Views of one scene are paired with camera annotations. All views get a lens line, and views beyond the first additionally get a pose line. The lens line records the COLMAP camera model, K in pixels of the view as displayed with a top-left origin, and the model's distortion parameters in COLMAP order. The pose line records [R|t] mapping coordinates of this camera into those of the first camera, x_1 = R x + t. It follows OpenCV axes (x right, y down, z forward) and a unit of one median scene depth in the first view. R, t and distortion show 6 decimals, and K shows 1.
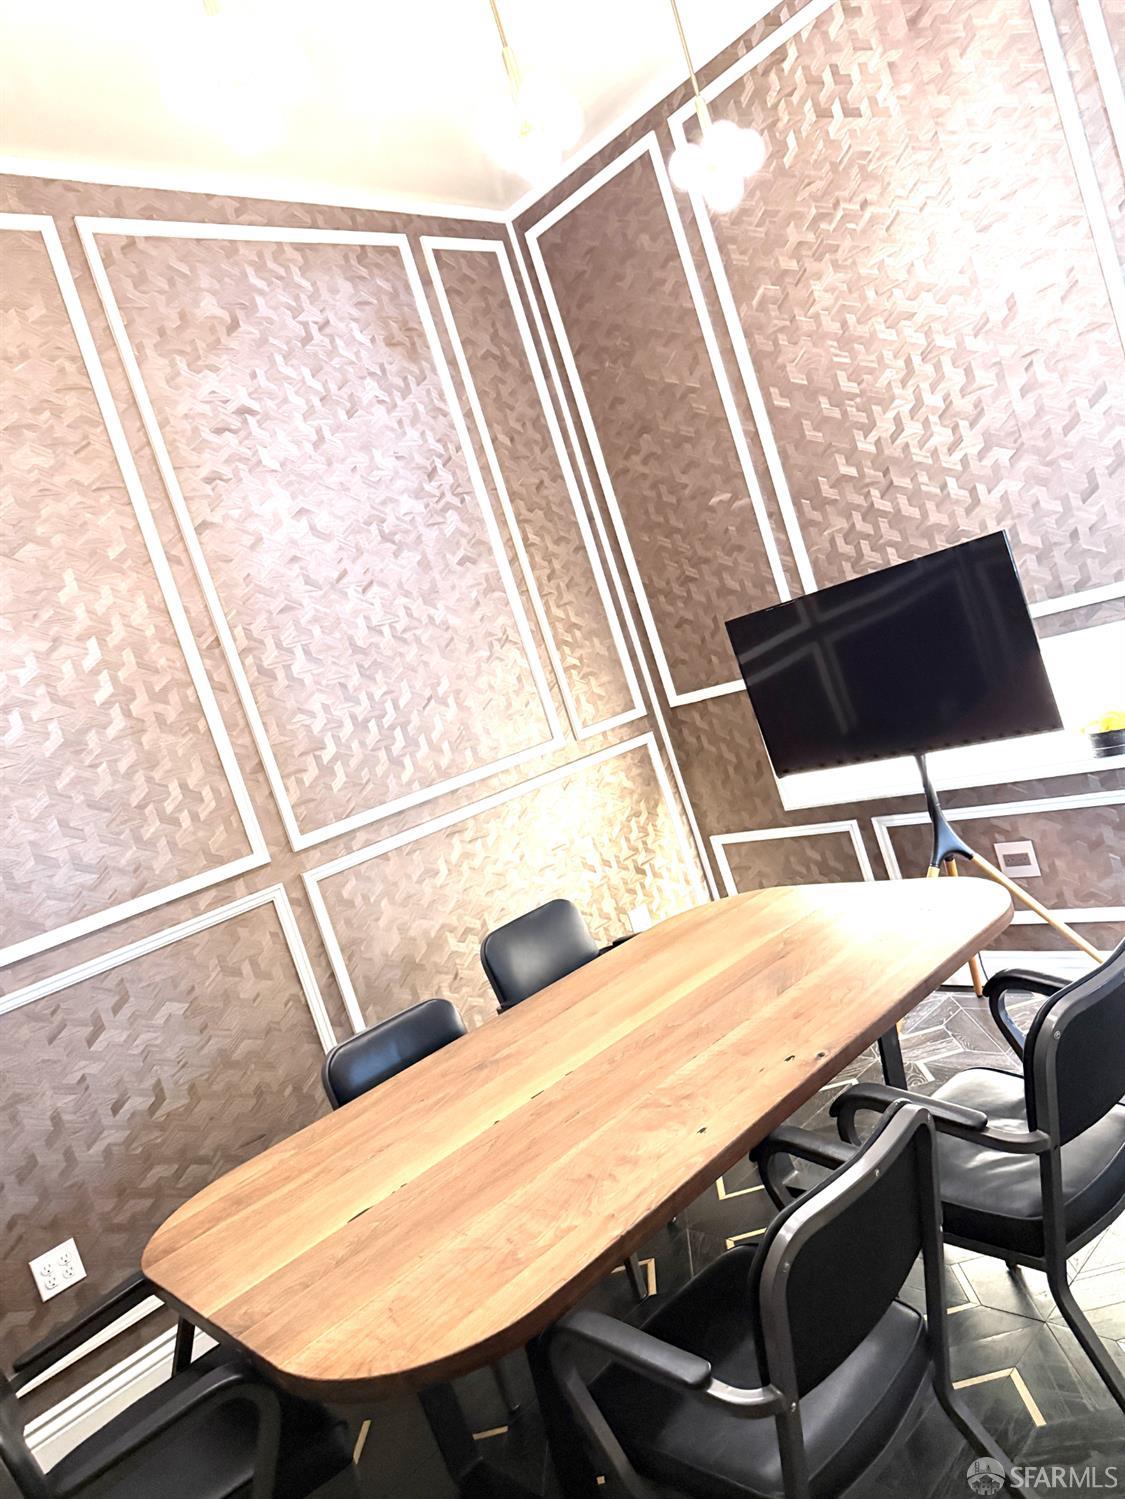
lens RADIAL K [[1079.2, 0, 569.6], [0, 1079.2, 748.7], [0, 0, 1]] dist [0.060152, -0.071673]
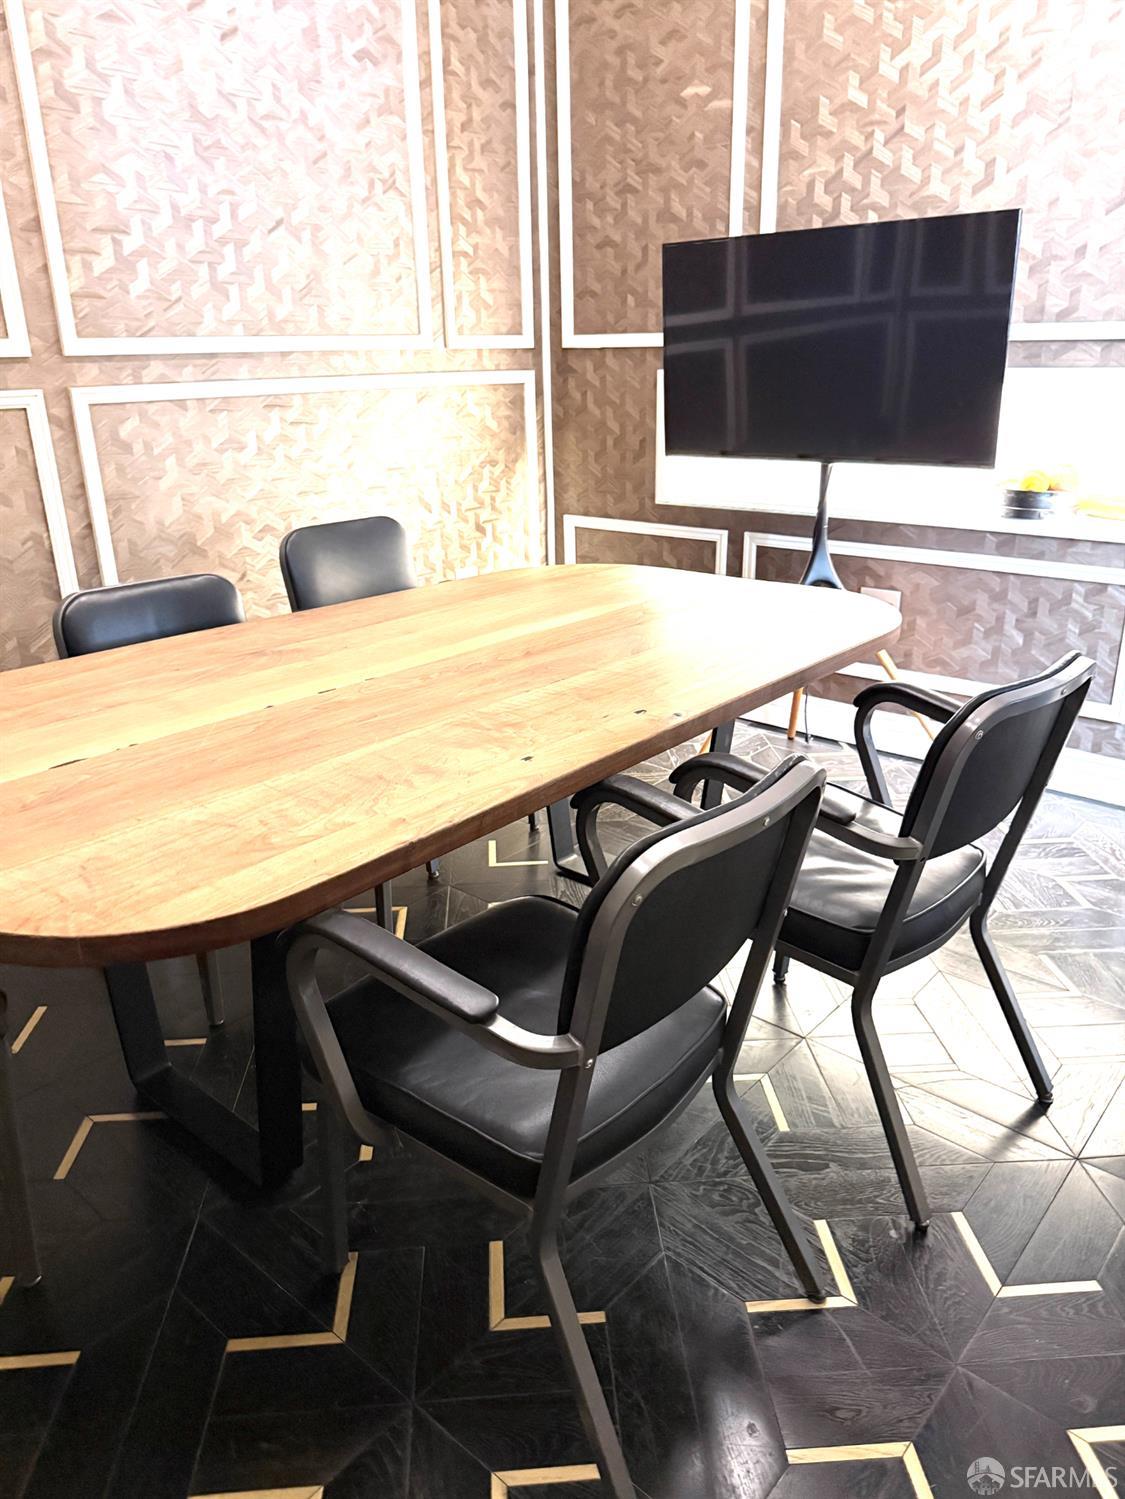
lens RADIAL K [[1079.2, 0, 578.5], [0, 1079.2, 757.9], [0, 0, 1]] dist [0.060152, -0.071673]
pose [[0.949035, 0.226927, 0.218718, -0.010778], [-0.275142, 0.934998, 0.223774, 0.088589], [-0.153720, -0.272548, 0.949783, 0.125243]]
